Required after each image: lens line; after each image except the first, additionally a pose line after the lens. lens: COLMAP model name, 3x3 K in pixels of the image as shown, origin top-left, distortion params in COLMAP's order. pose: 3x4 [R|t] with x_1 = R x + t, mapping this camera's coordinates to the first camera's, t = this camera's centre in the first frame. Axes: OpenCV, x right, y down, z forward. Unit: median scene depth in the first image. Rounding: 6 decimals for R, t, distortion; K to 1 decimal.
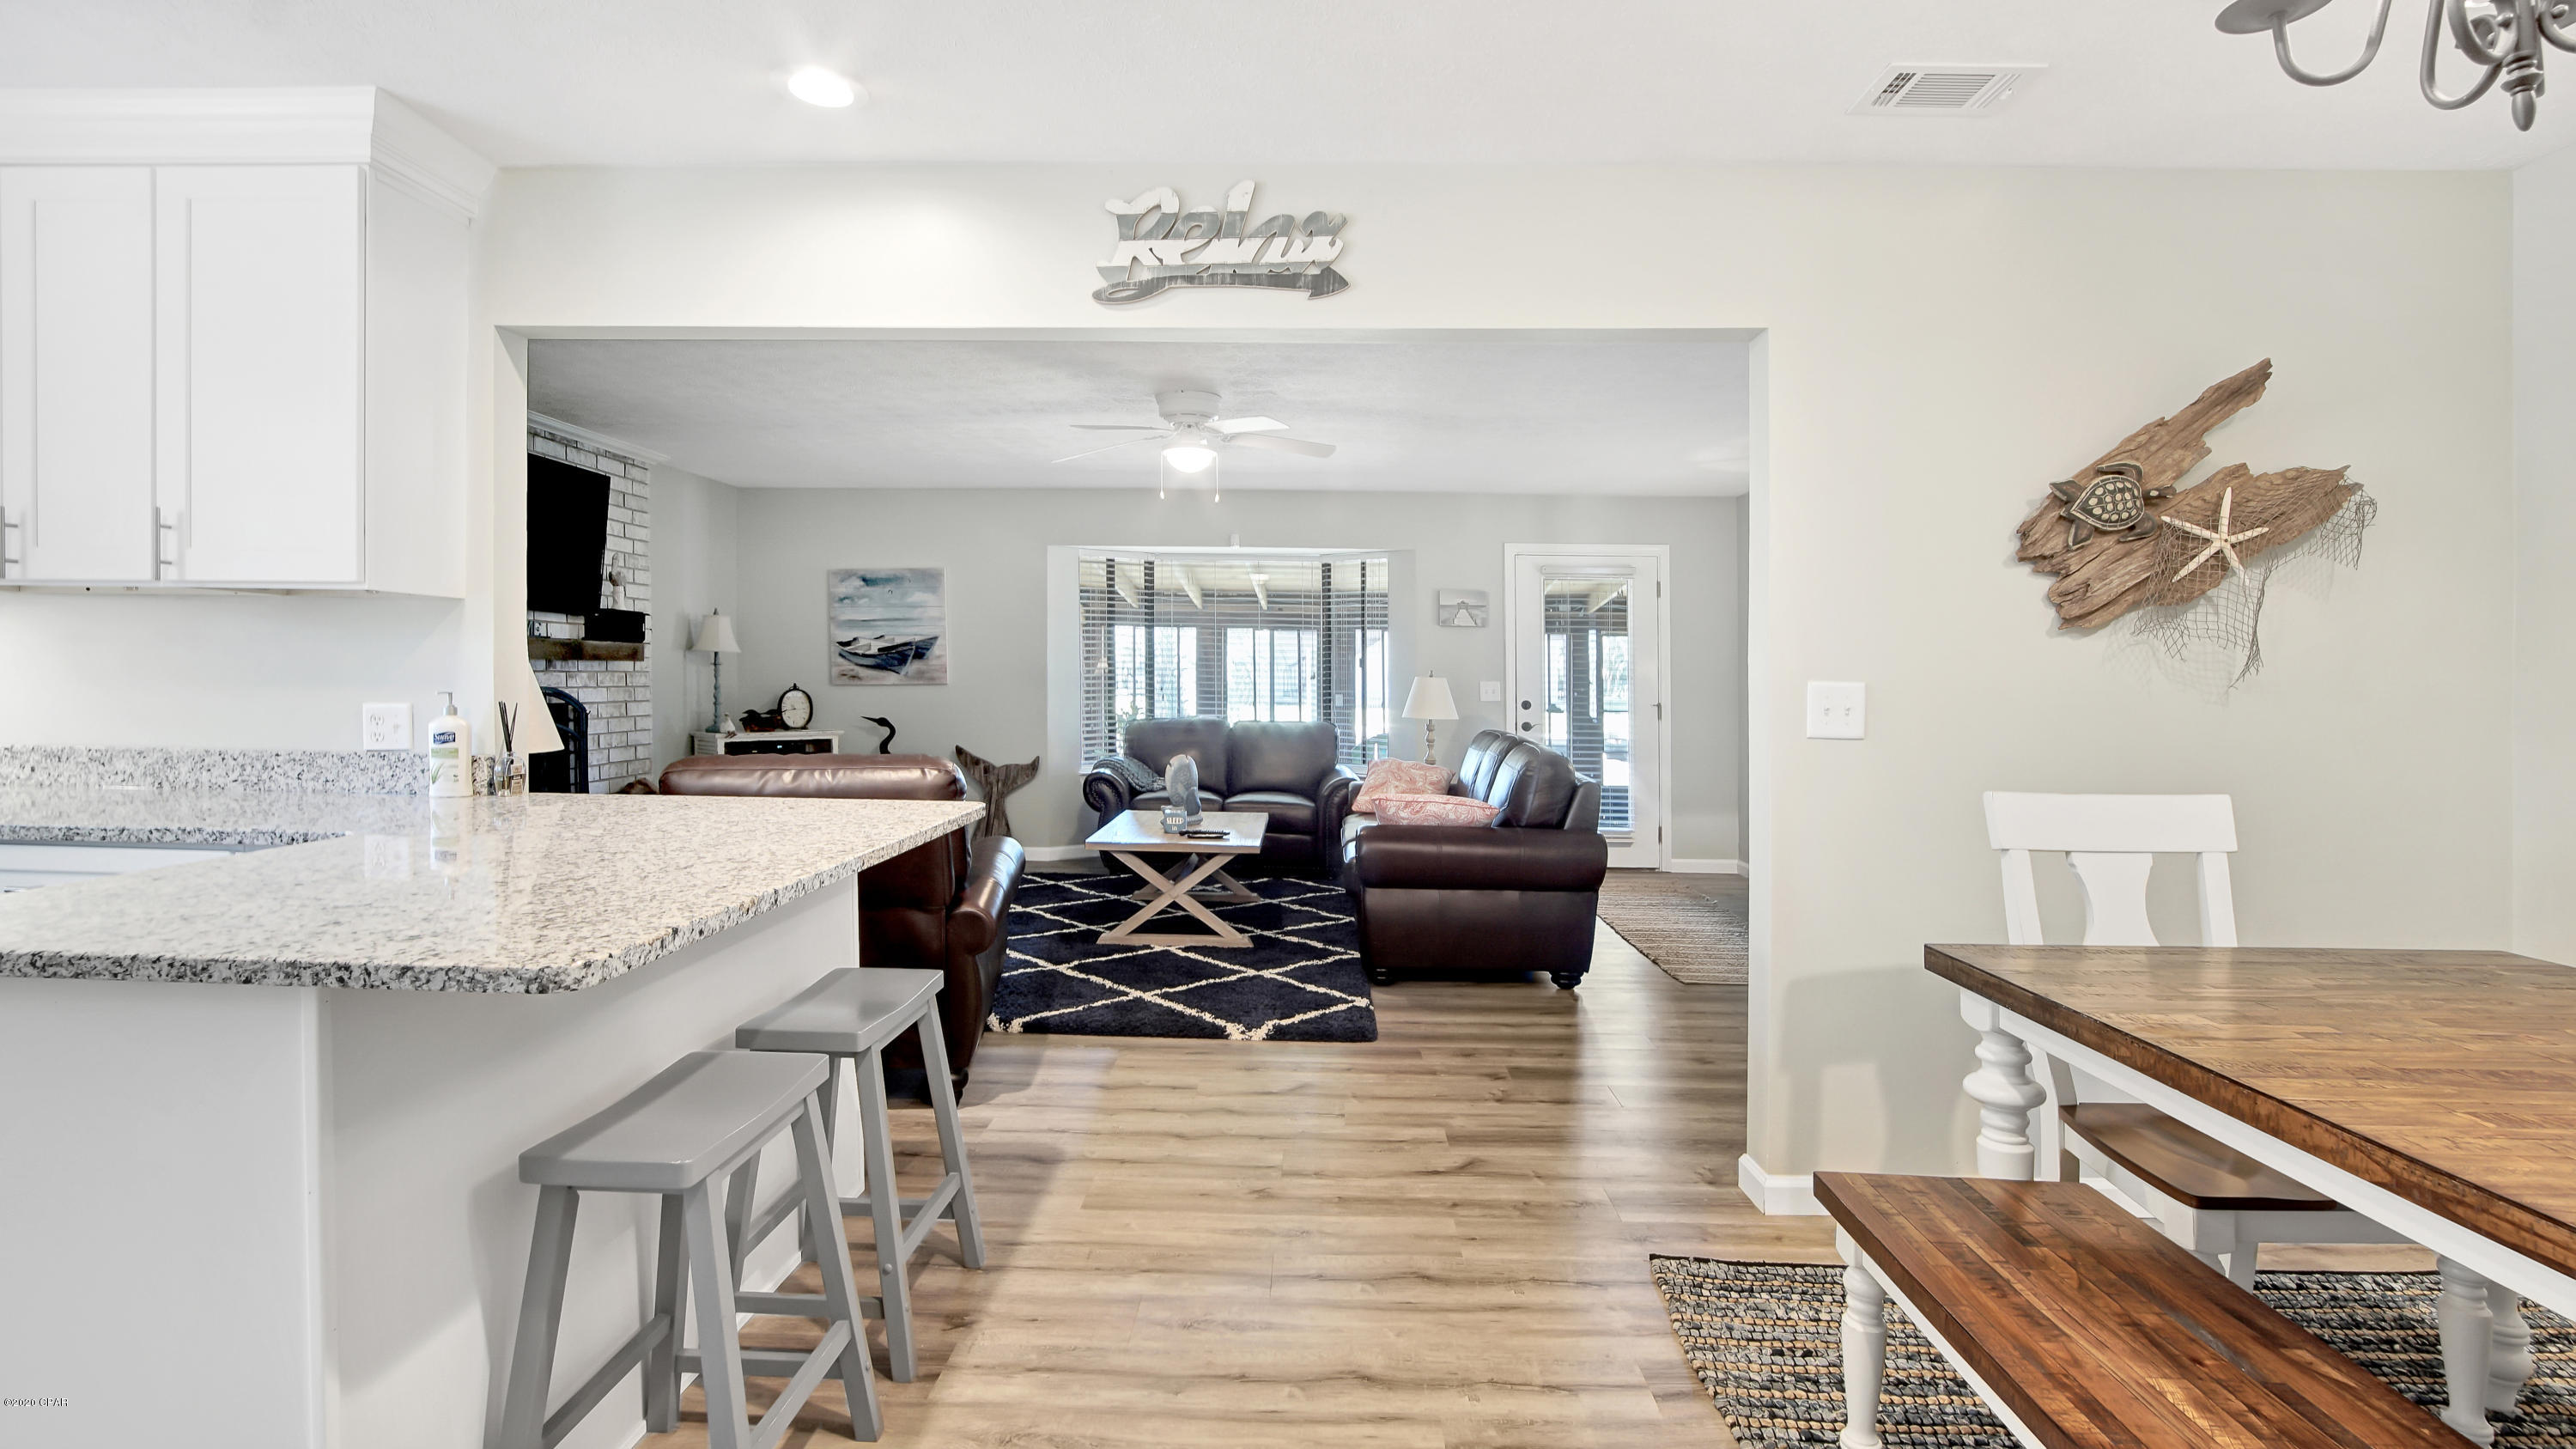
lens RADIAL K [[1217.7, 0, 1281.6], [0, 1217.7, 706.7], [0, 0, 1]] dist [-0.025605, 0.009496]
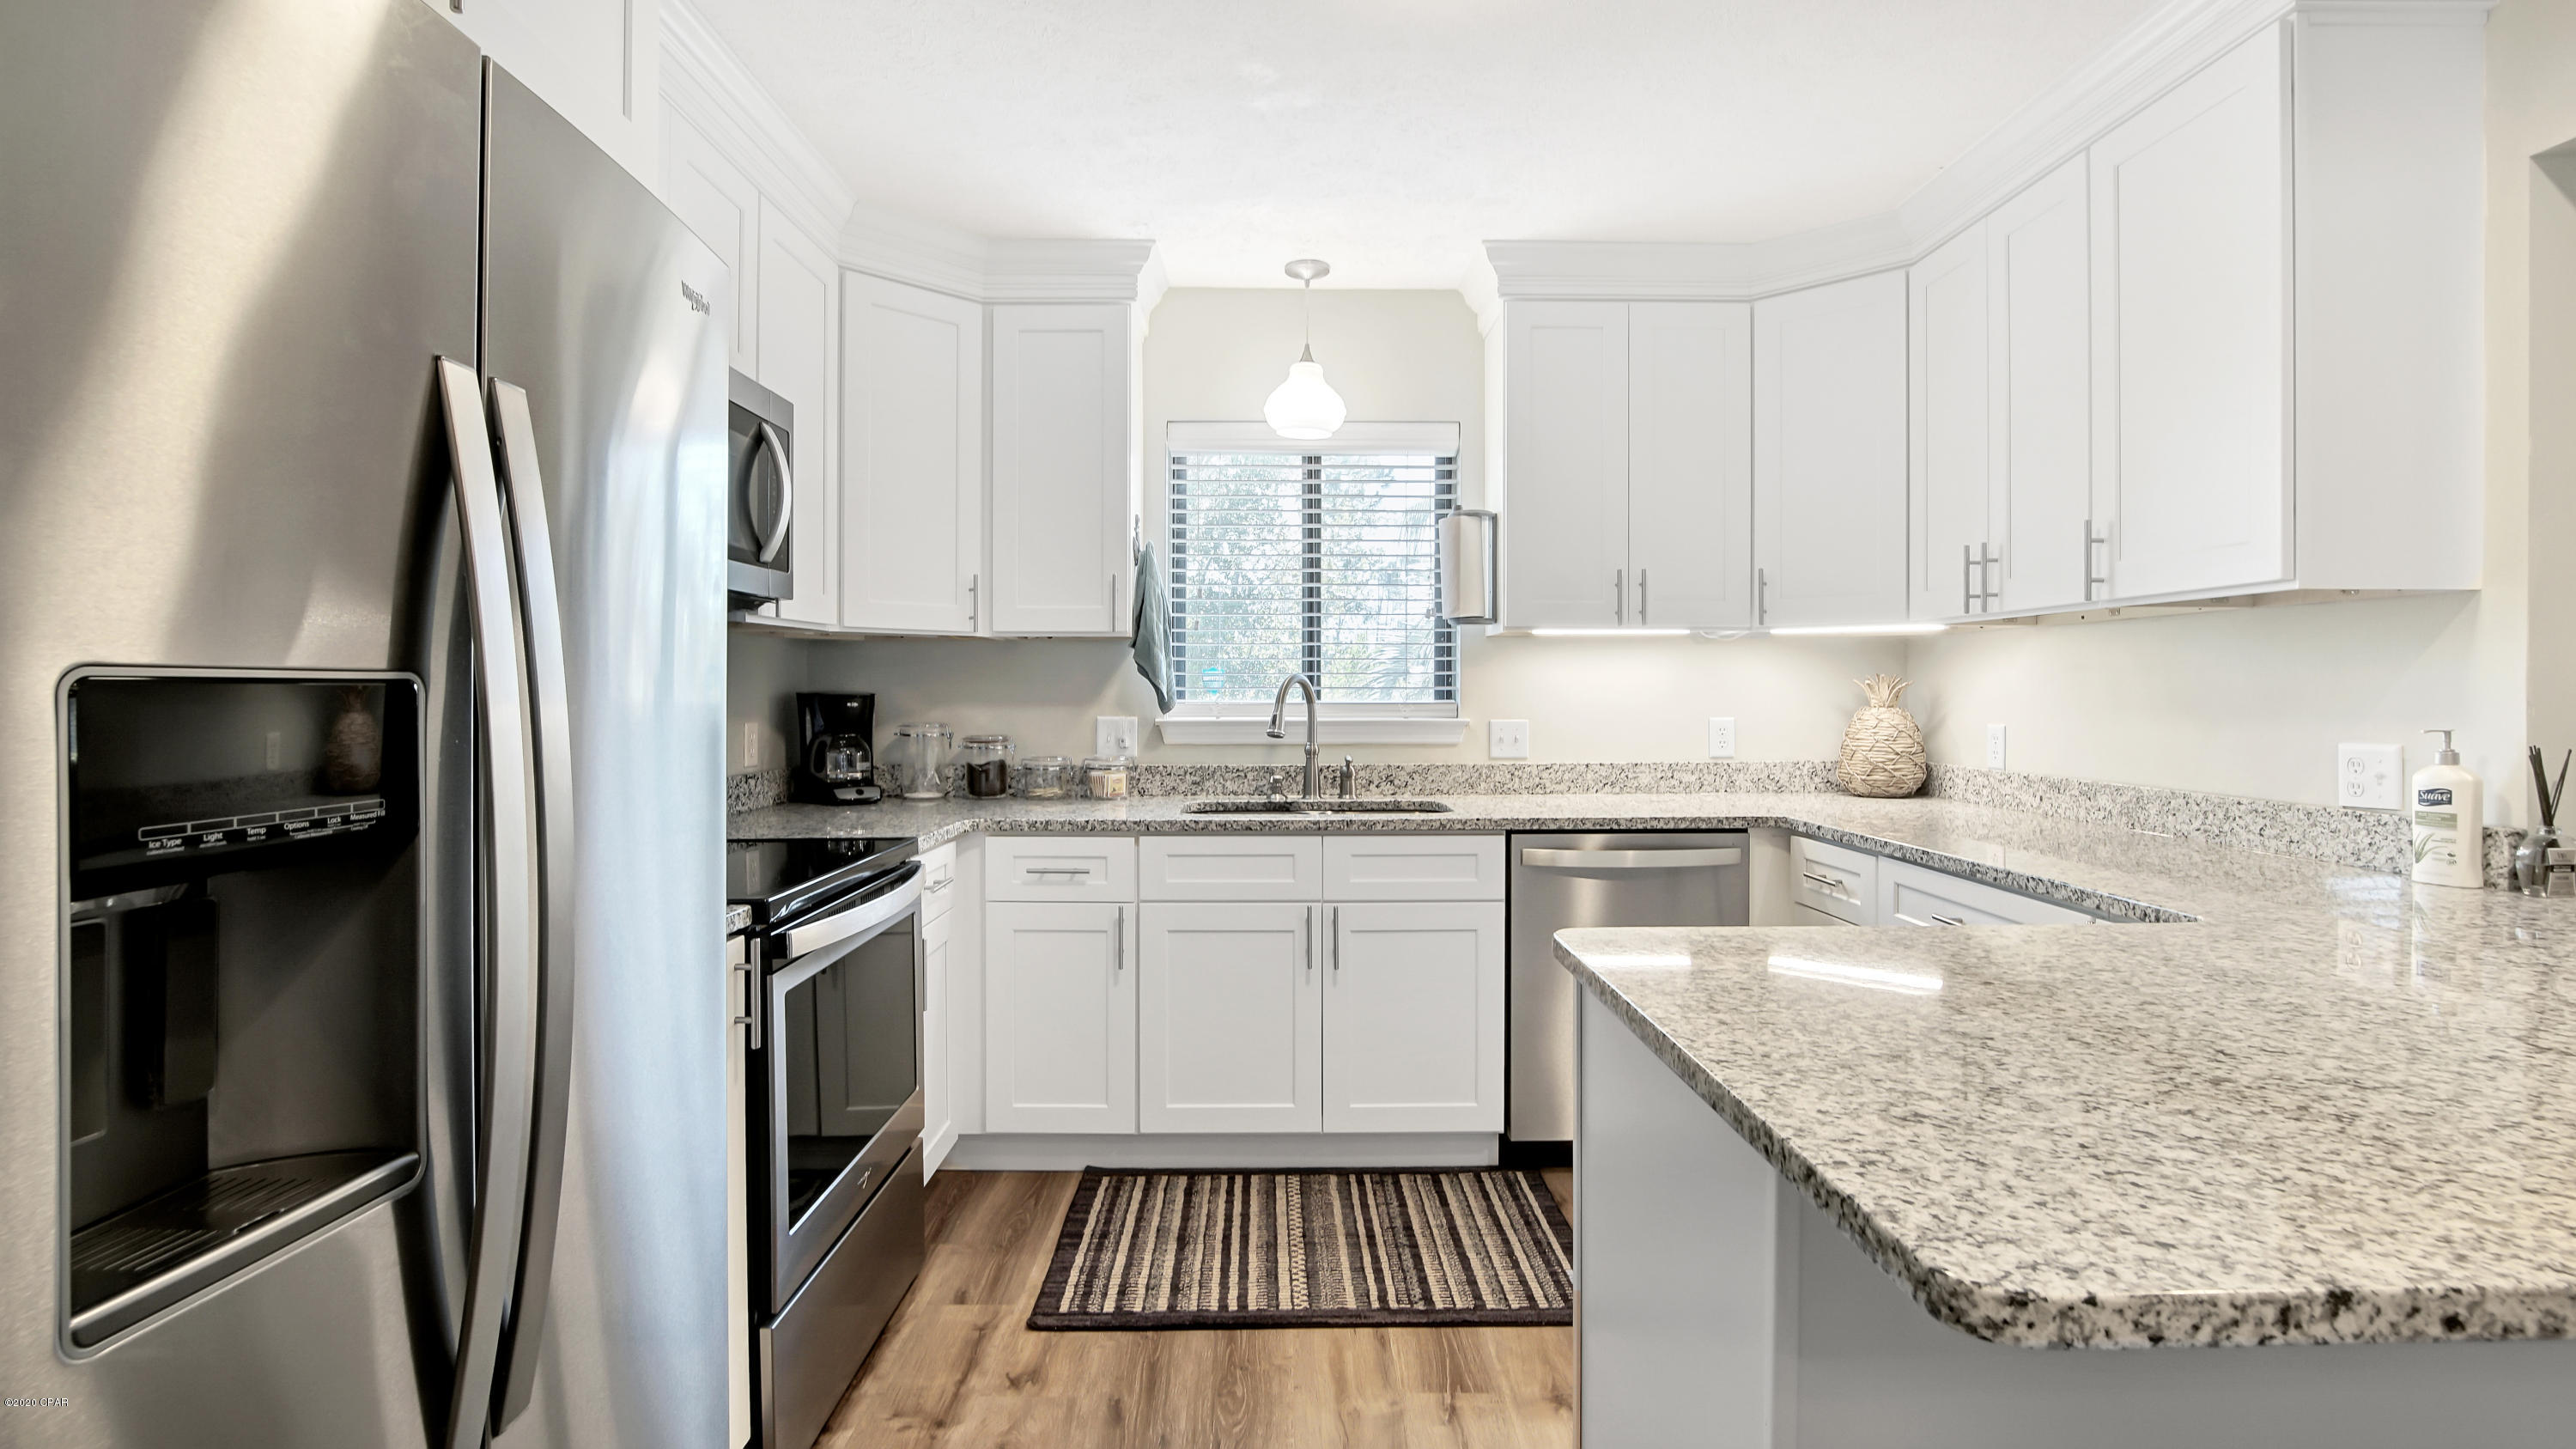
lens RADIAL K [[1217.7, 0, 1281.6], [0, 1217.7, 706.7], [0, 0, 1]] dist [-0.025605, 0.009496]
pose [[0.041736, -0.001683, -0.999127, -0.047025], [-0.022677, 0.999739, -0.002632, -0.008325], [0.998871, 0.022768, 0.041687, 0.313914]]
